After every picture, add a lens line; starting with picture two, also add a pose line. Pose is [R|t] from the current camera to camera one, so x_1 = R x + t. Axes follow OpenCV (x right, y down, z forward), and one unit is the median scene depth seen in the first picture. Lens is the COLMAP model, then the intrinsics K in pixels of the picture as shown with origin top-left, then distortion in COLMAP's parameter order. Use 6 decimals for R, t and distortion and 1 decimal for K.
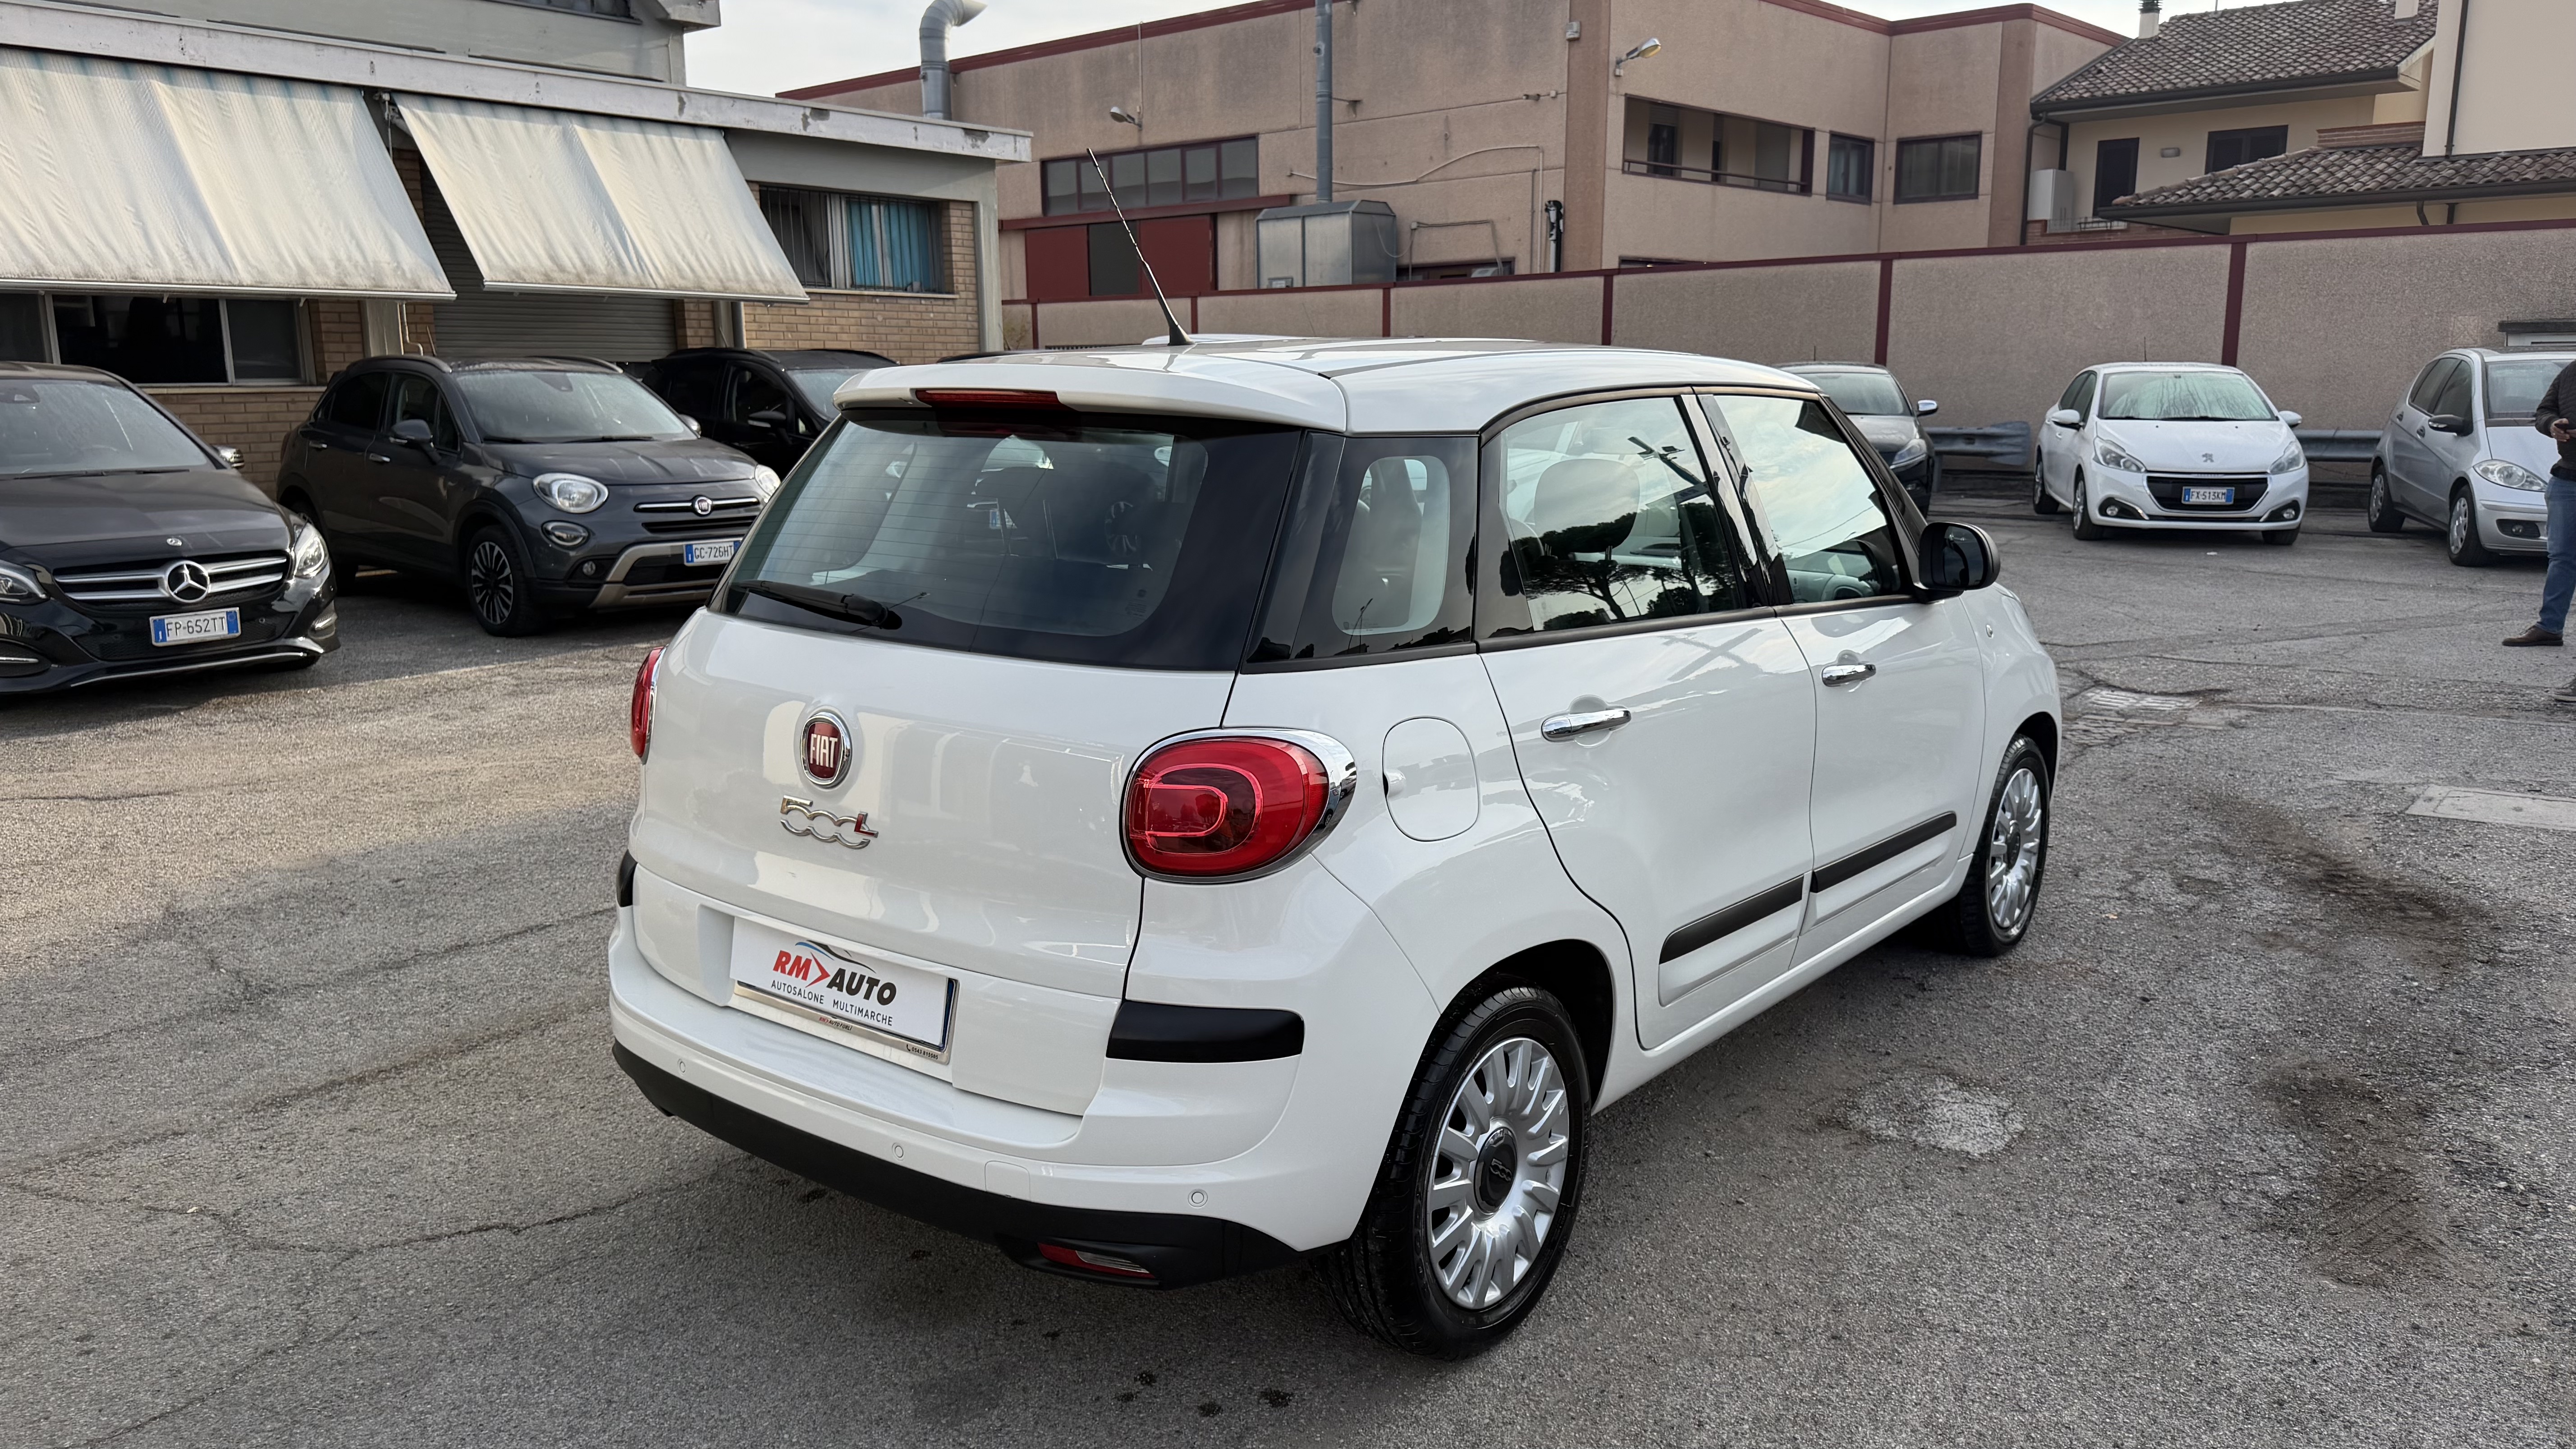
lens RADIAL K [[1809.4, 0, 1303.8], [0, 1809.4, 731.2], [0, 0, 1]] dist [0.049926, -0.063781]
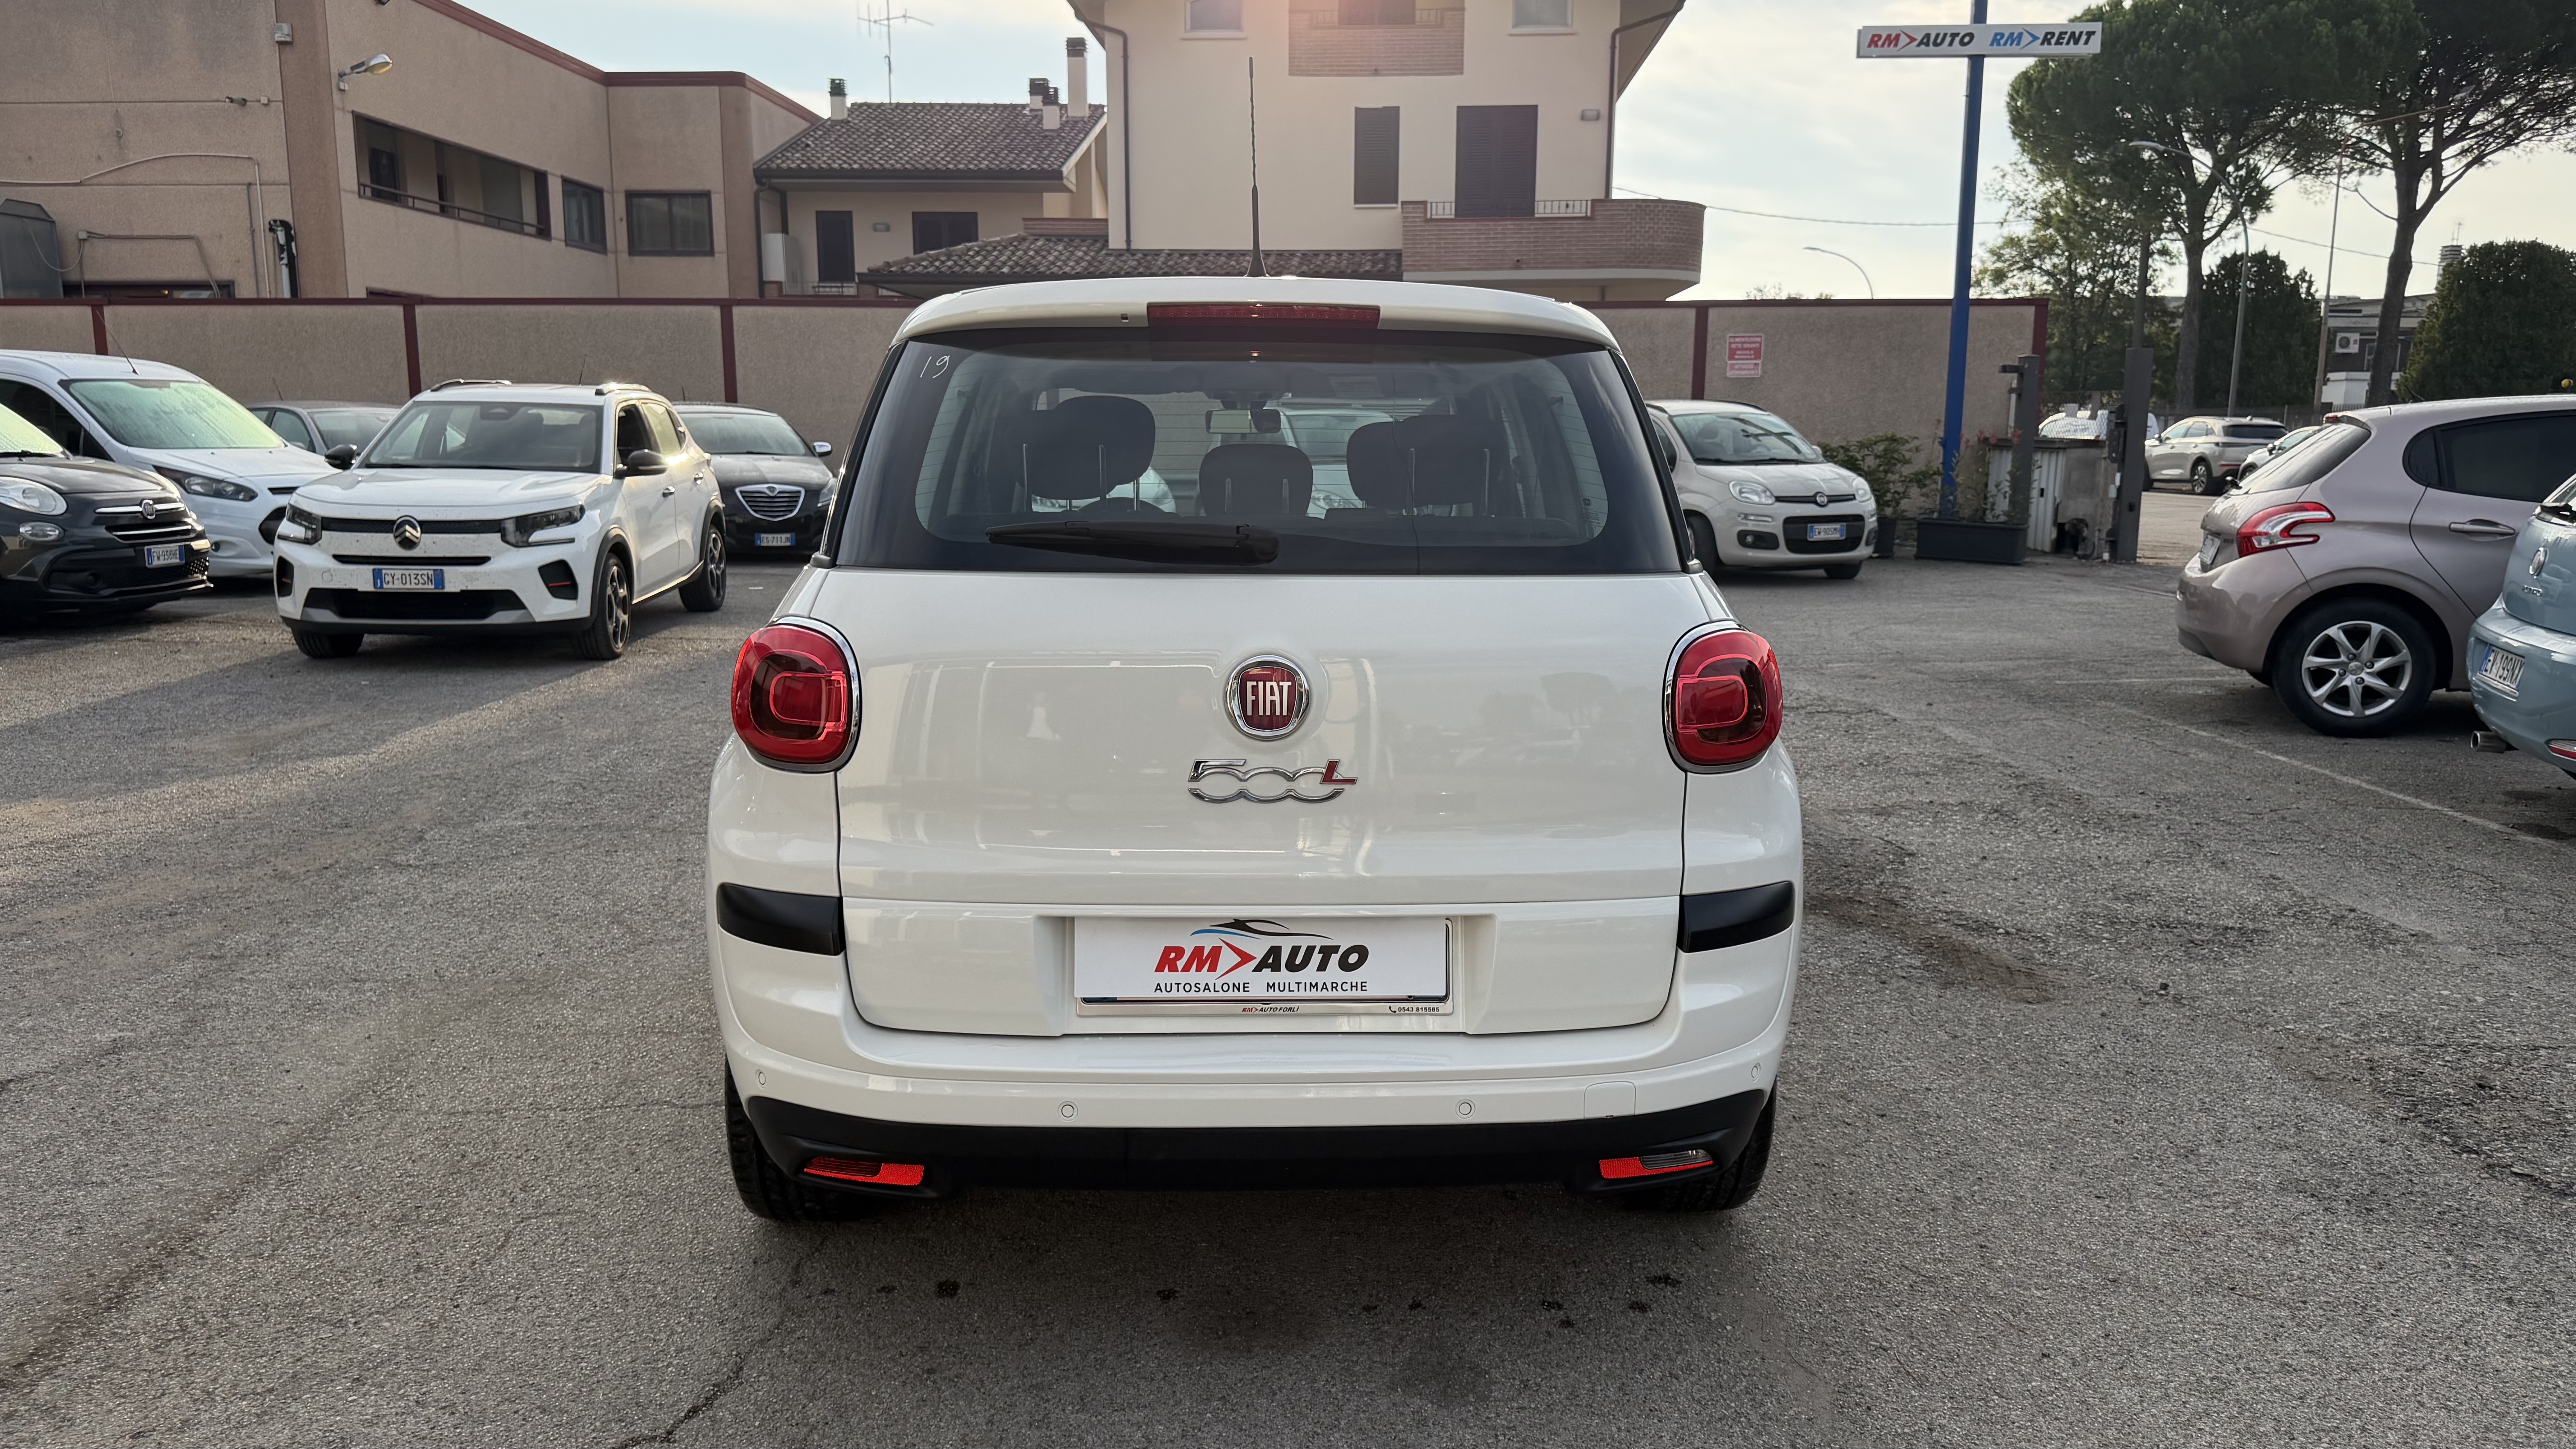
lens RADIAL K [[1809.4, 0, 1284.6], [0, 1809.4, 734.1], [0, 0, 1]] dist [0.049926, -0.063781]
pose [[0.764116, -0.097333, 0.637693, -0.177359], [0.117443, 0.993020, 0.010842, 0.004264], [-0.634298, 0.066609, 0.770214, 0.068660]]
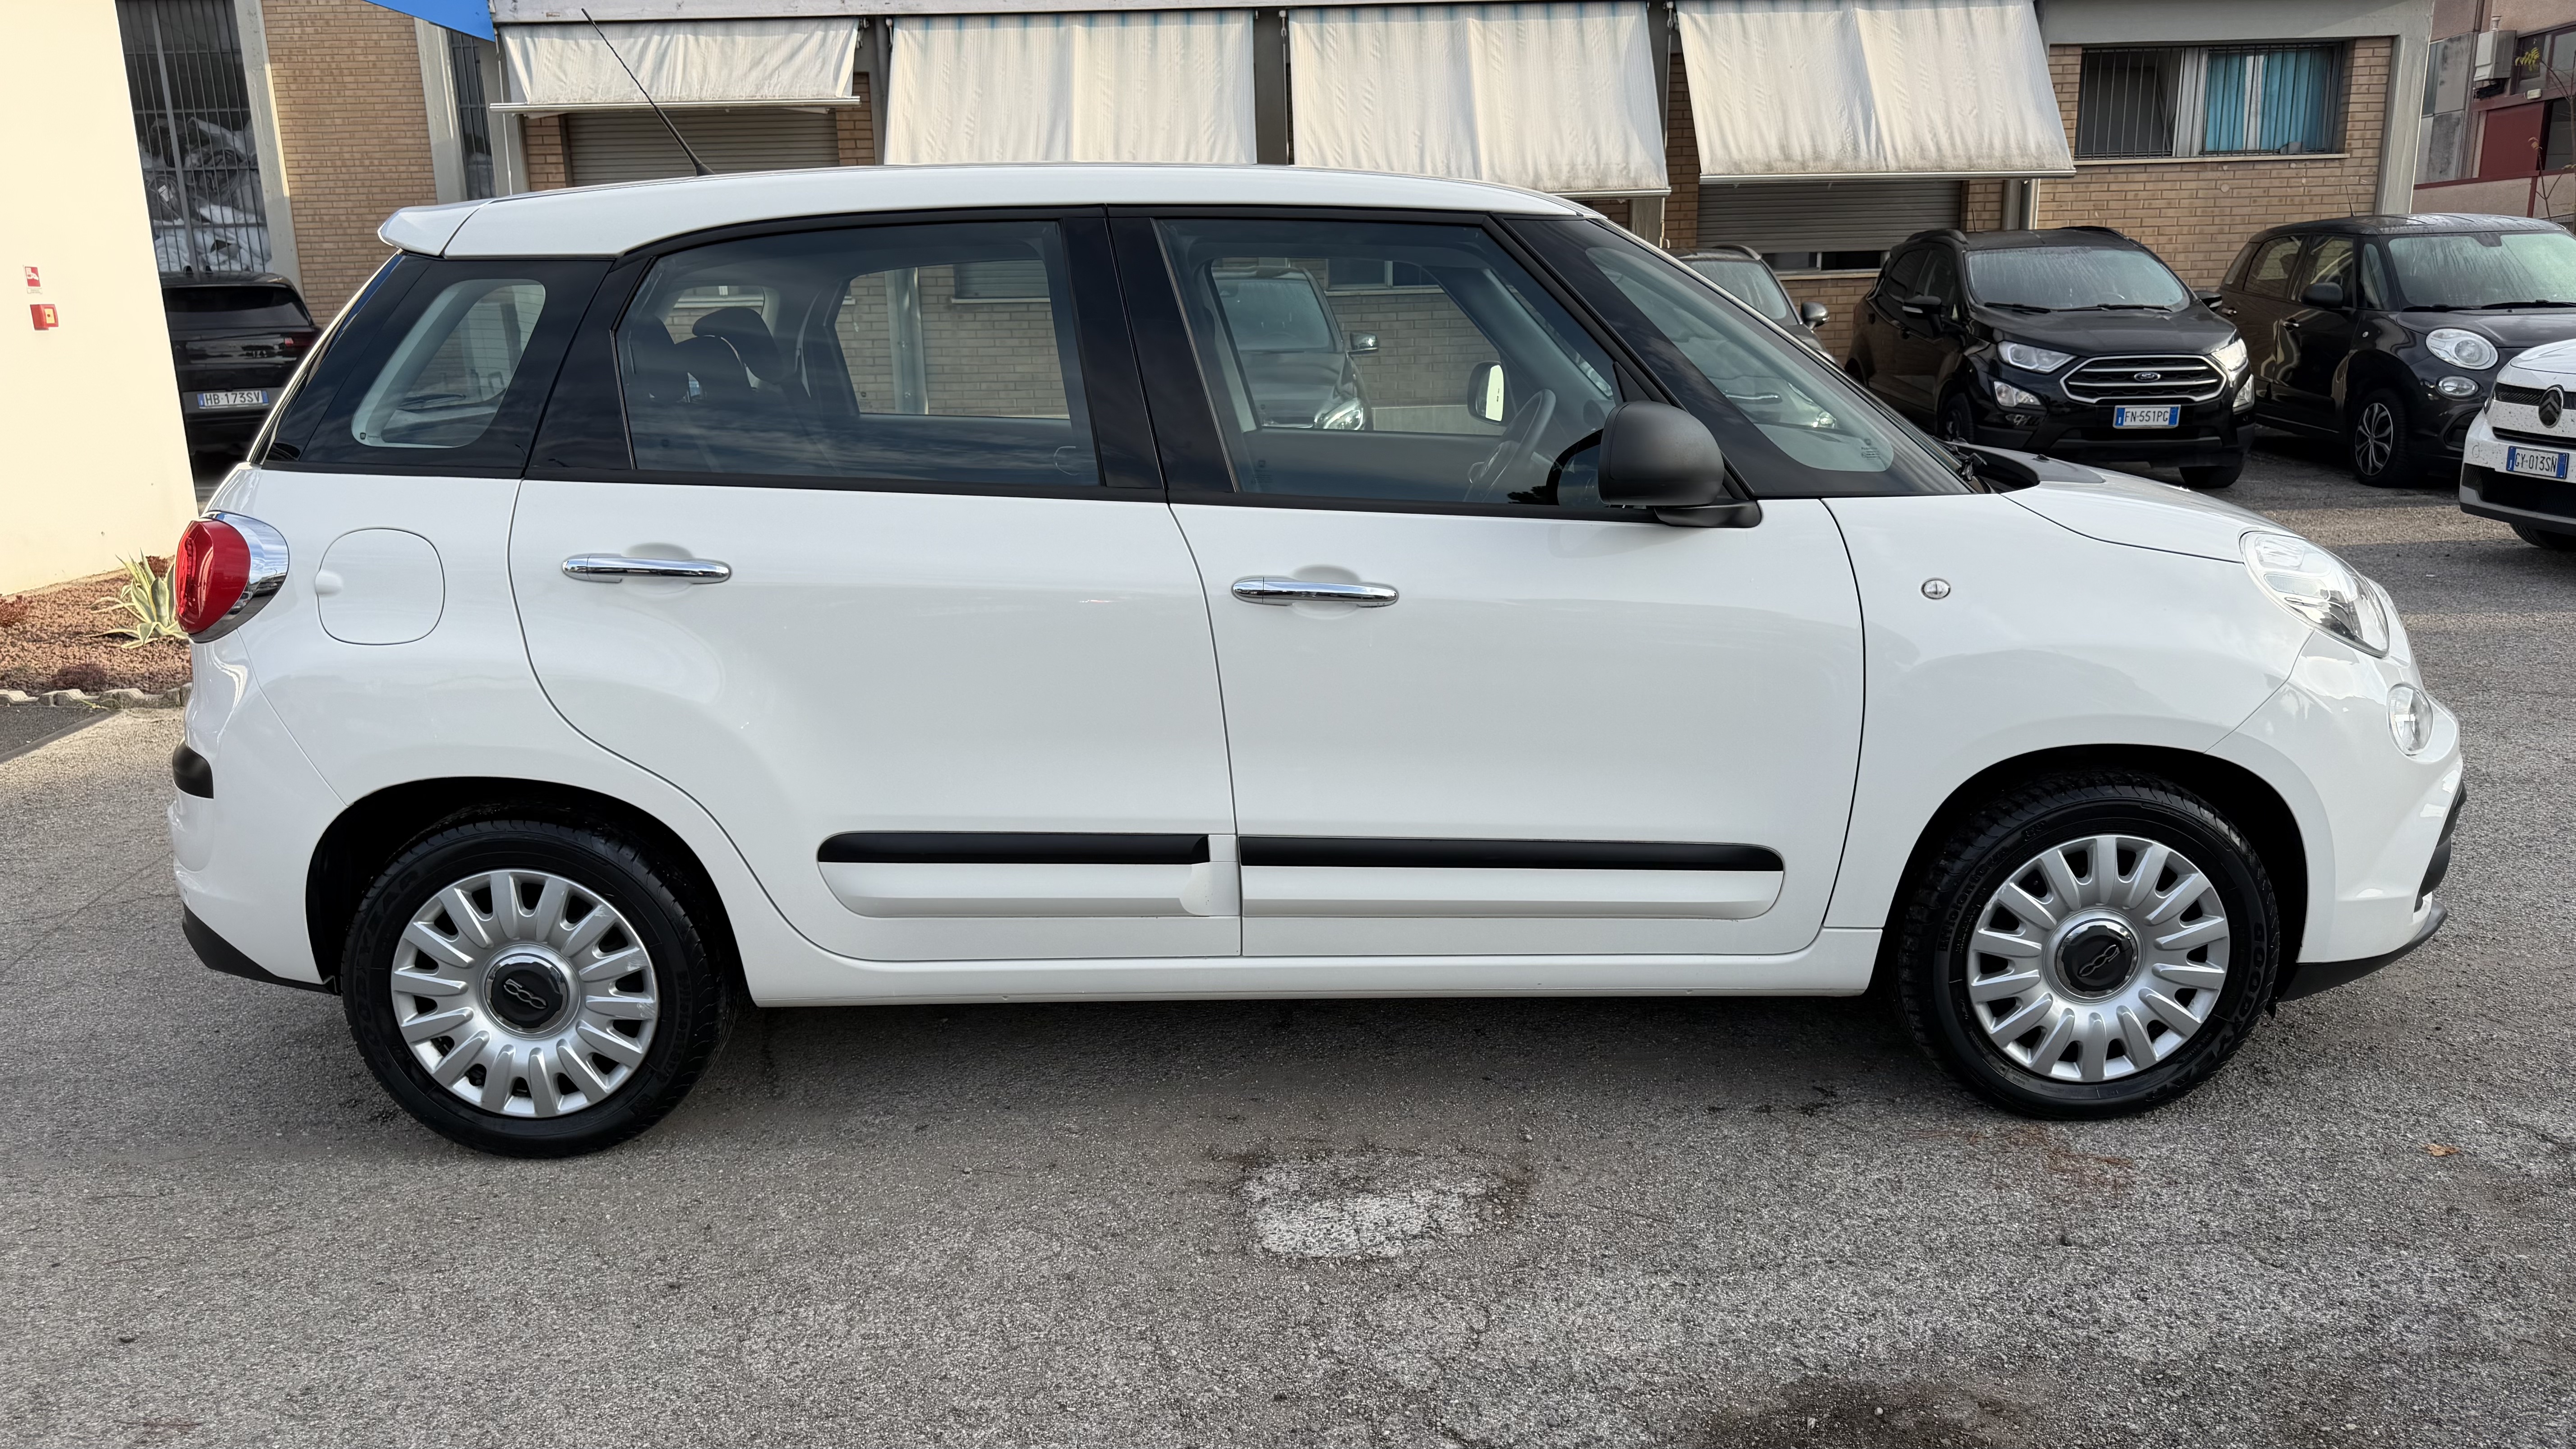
lens RADIAL K [[1809.4, 0, 1287.6], [0, 1809.4, 751.3], [0, 0, 1]] dist [0.049926, -0.063781]
pose [[0.626309, 0.178767, -0.758802, 0.254391], [-0.133328, 0.983575, 0.121674, -0.015802], [0.768089, 0.024964, 0.639856, 0.151941]]
